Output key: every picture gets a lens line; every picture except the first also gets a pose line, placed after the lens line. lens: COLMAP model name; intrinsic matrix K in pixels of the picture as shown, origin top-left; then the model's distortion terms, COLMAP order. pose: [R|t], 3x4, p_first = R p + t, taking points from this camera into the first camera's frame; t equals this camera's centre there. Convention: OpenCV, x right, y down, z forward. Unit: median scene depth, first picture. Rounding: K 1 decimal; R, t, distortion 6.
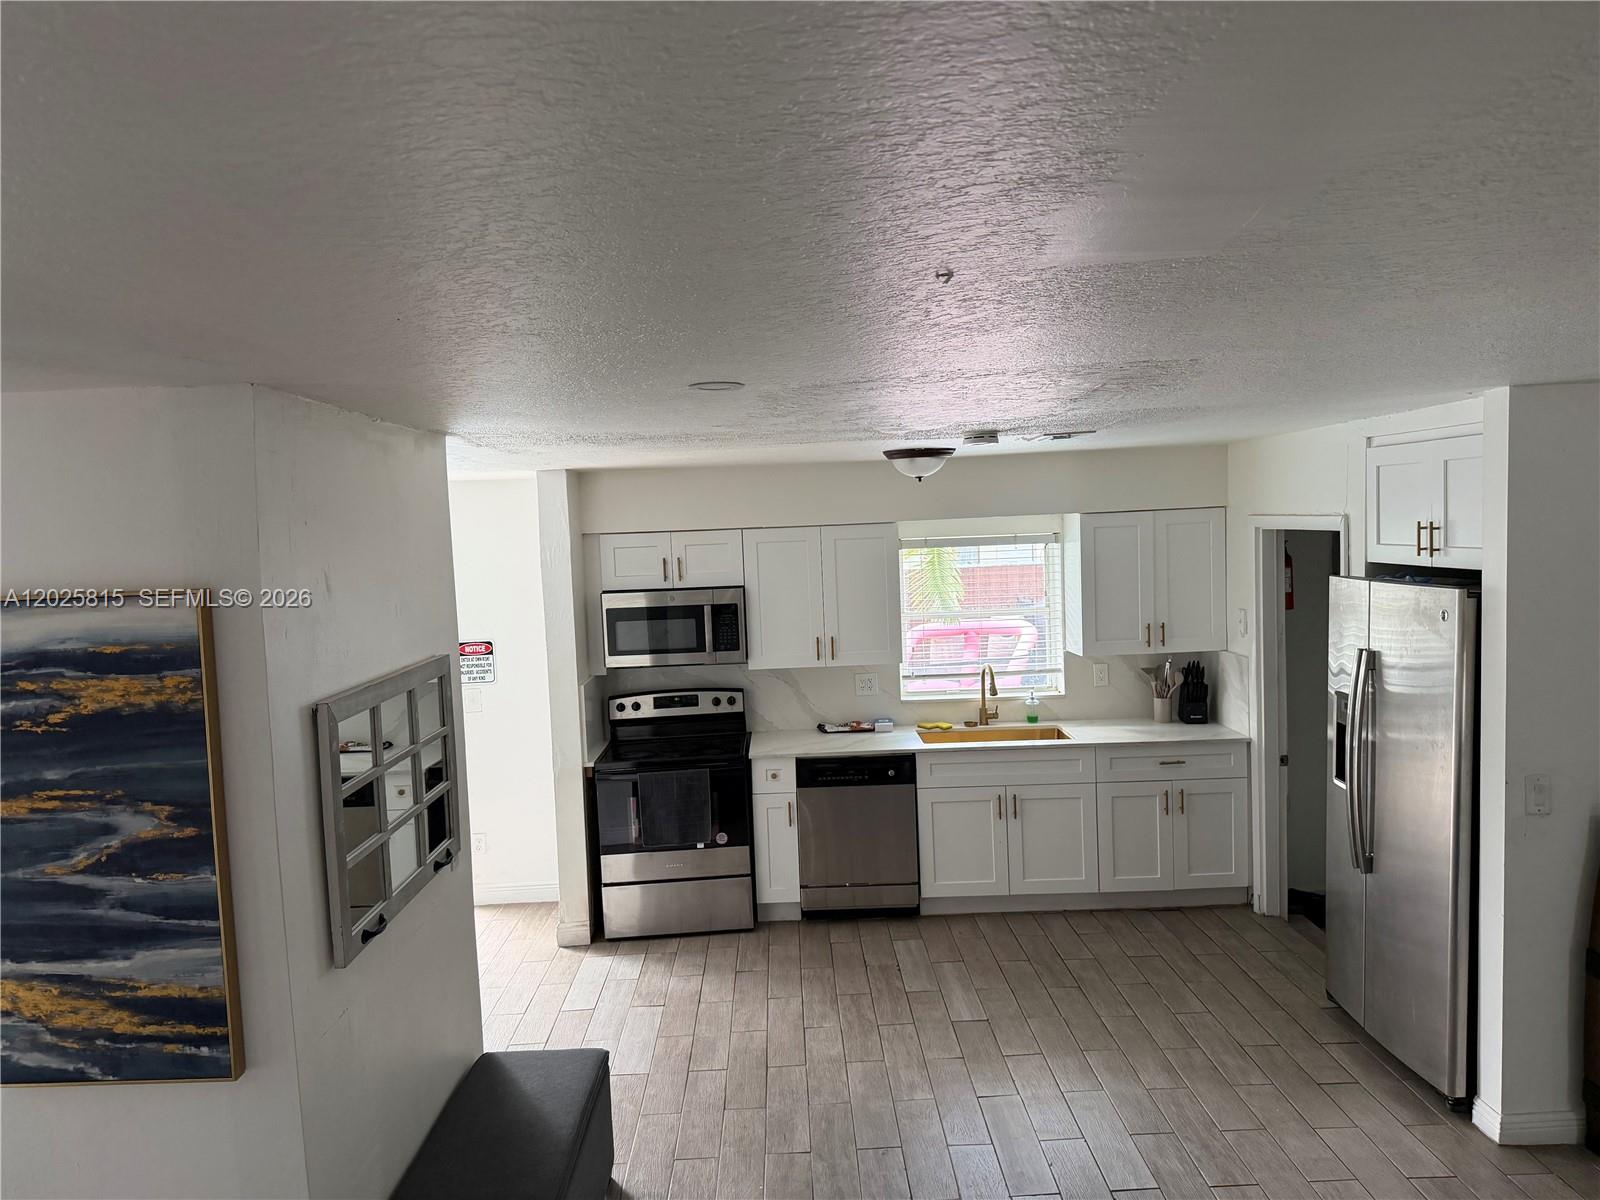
lens RADIAL K [[1142.8, 0, 790.1], [0, 1142.8, 612.1], [0, 0, 1]] dist [0.111267, -0.118323]
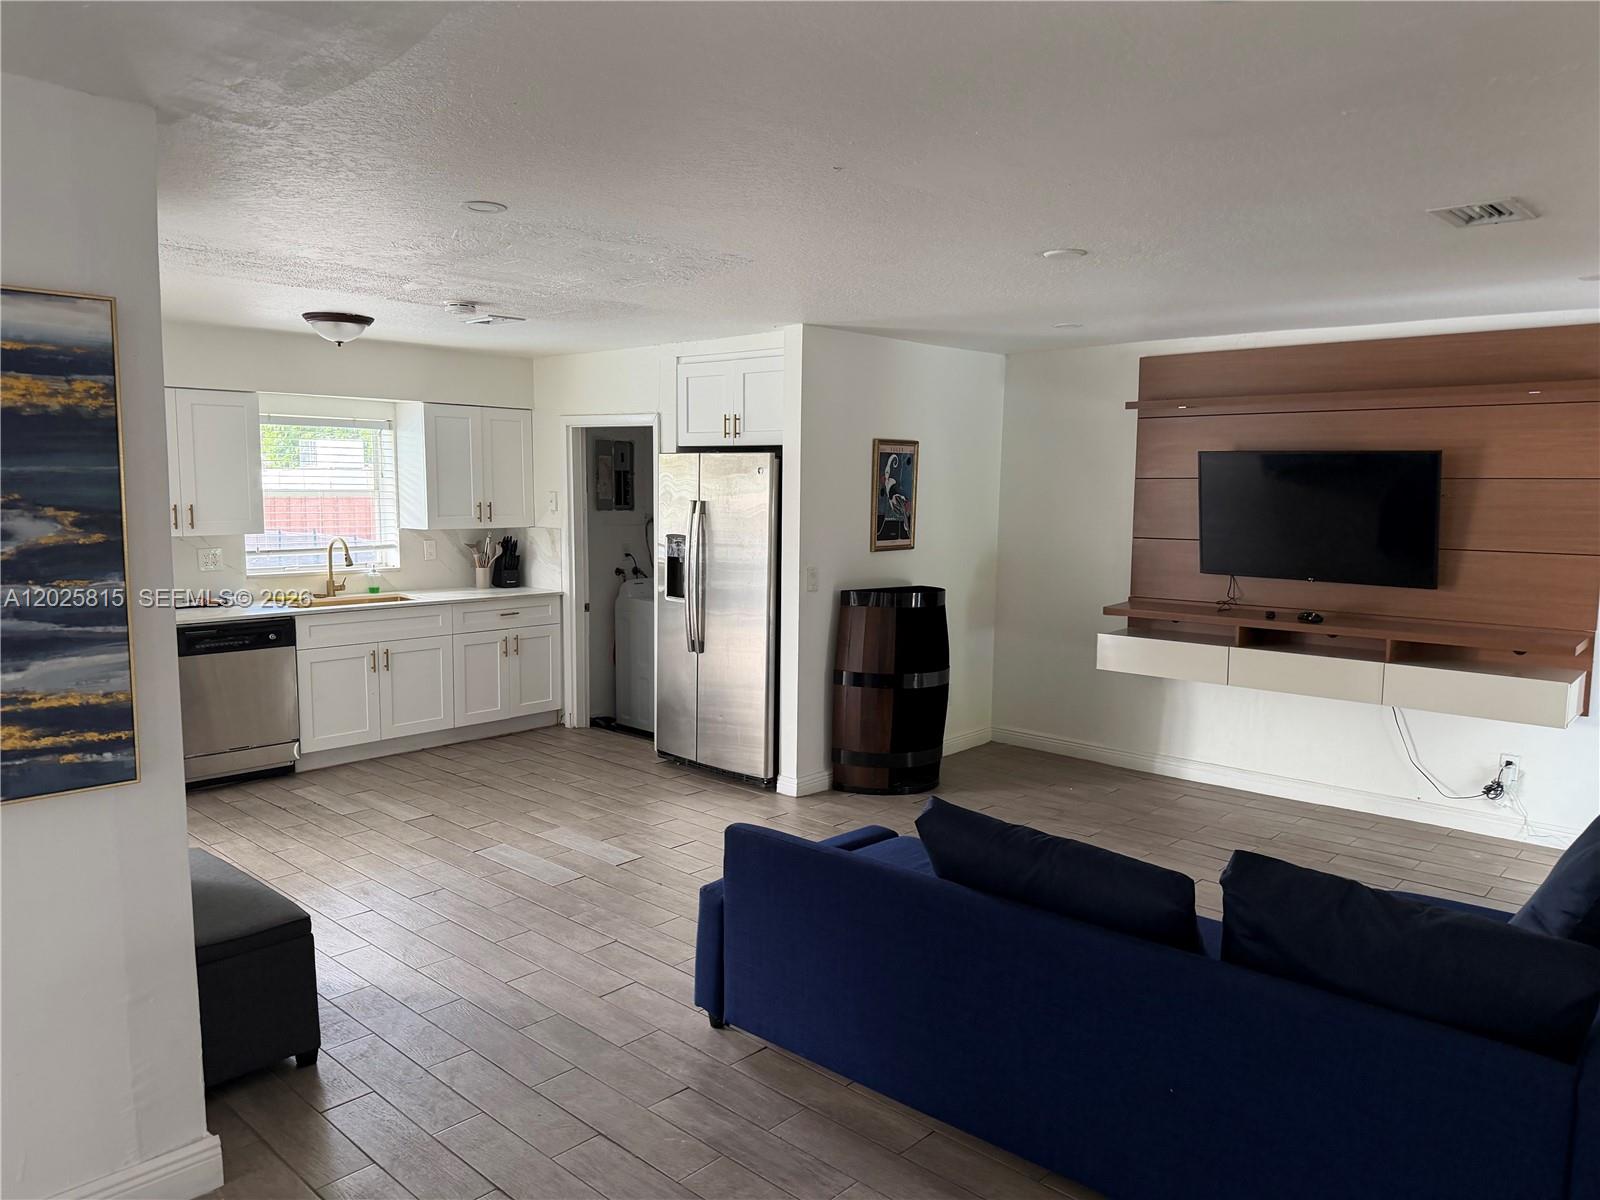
lens RADIAL K [[1142.8, 0, 790.1], [0, 1142.8, 612.1], [0, 0, 1]] dist [0.111267, -0.118323]
pose [[0.692237, -0.035554, 0.720794, -0.399627], [0.017999, 0.999326, 0.032007, 0.110567], [-0.721446, -0.009183, 0.692410, -0.066147]]
